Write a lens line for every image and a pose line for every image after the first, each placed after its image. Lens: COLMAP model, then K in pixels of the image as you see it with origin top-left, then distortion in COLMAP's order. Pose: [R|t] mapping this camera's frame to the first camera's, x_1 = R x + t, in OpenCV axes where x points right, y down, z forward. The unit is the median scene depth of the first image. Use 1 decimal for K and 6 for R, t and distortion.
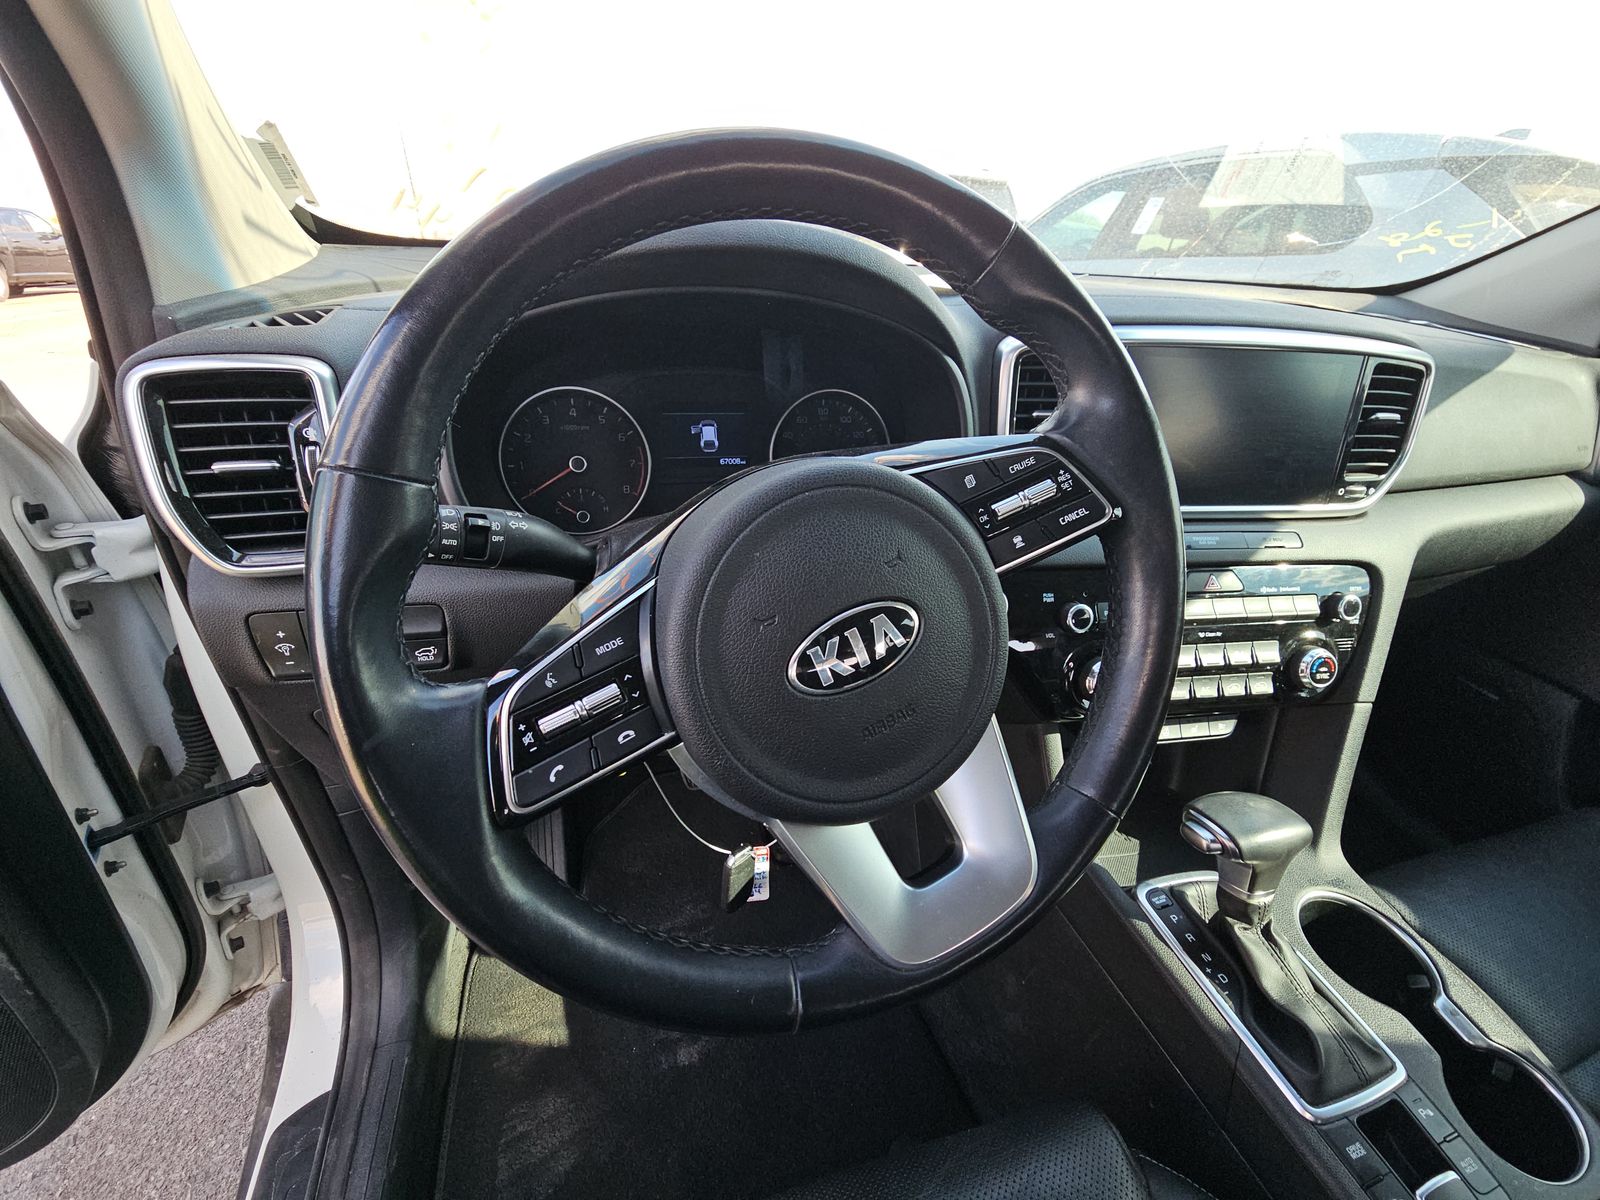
lens RADIAL K [[643.4, 0, 792.1], [0, 643.4, 605.4], [0, 0, 1]] dist [0.015844, -0.013976]
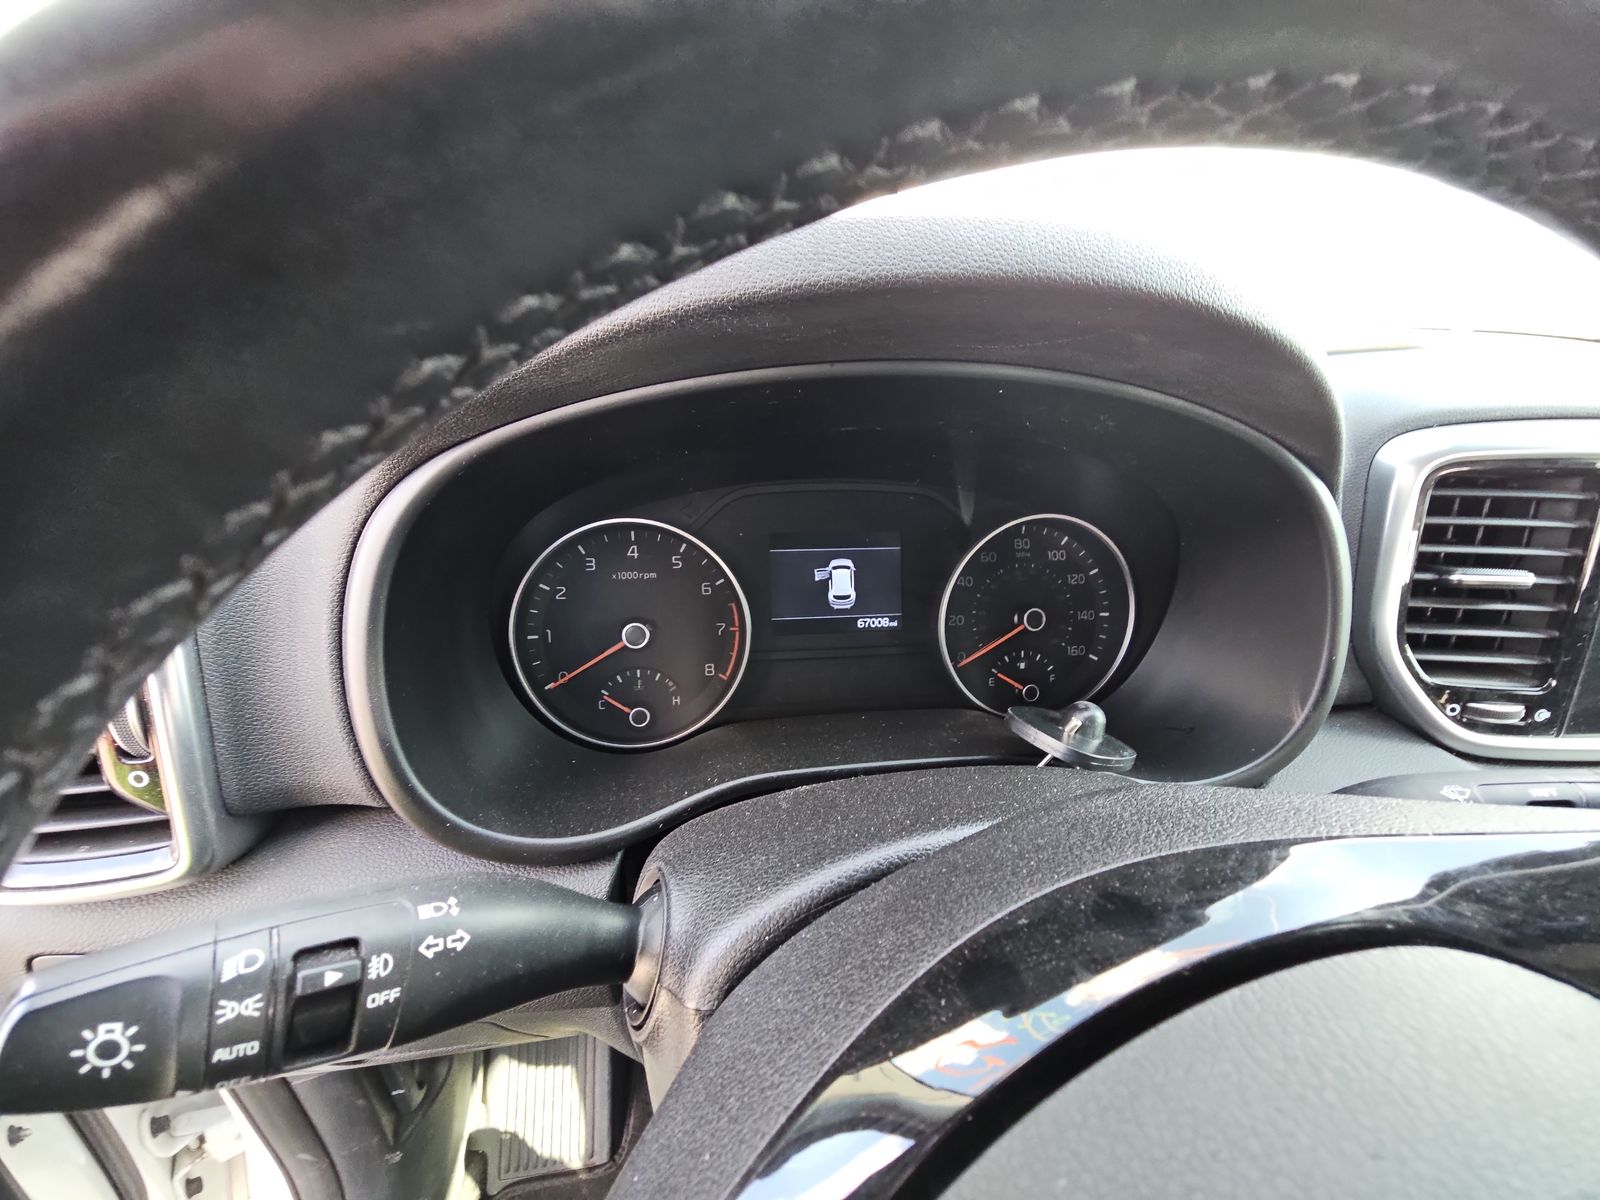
lens RADIAL K [[643.4, 0, 792.1], [0, 643.4, 605.4], [0, 0, 1]] dist [0.015844, -0.013976]
pose [[0.992003, 0.030294, -0.122525, -0.105781], [-0.039124, 0.996757, -0.070312, -0.208435], [0.119998, 0.074544, 0.989972, 0.396361]]
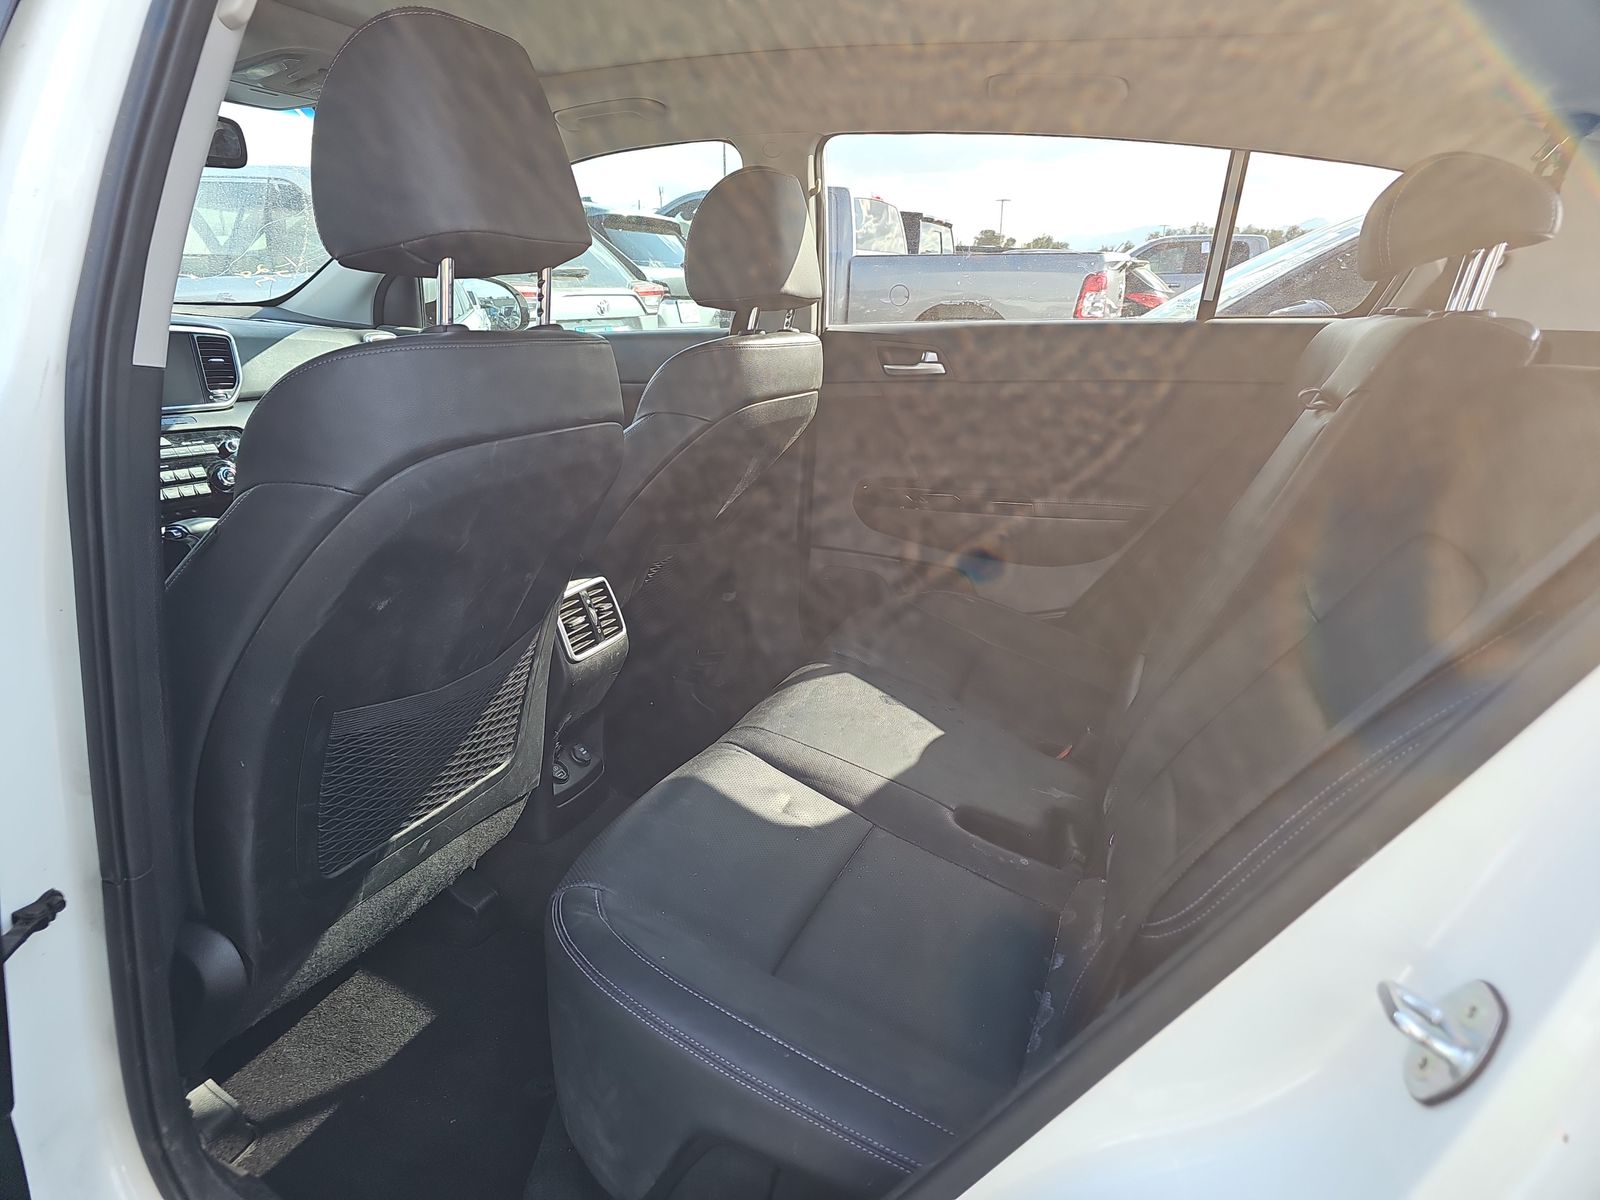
lens RADIAL K [[1052.0, 0, 800.0], [0, 1052.0, 600.0], [0, 0, 1]] dist [0.079523, -0.105886]
pose [[0.599691, -0.247622, 0.760956, -0.817821], [0.387041, 0.922049, -0.004975, 1.254231], [-0.700407, 0.297504, 0.648784, -2.498223]]
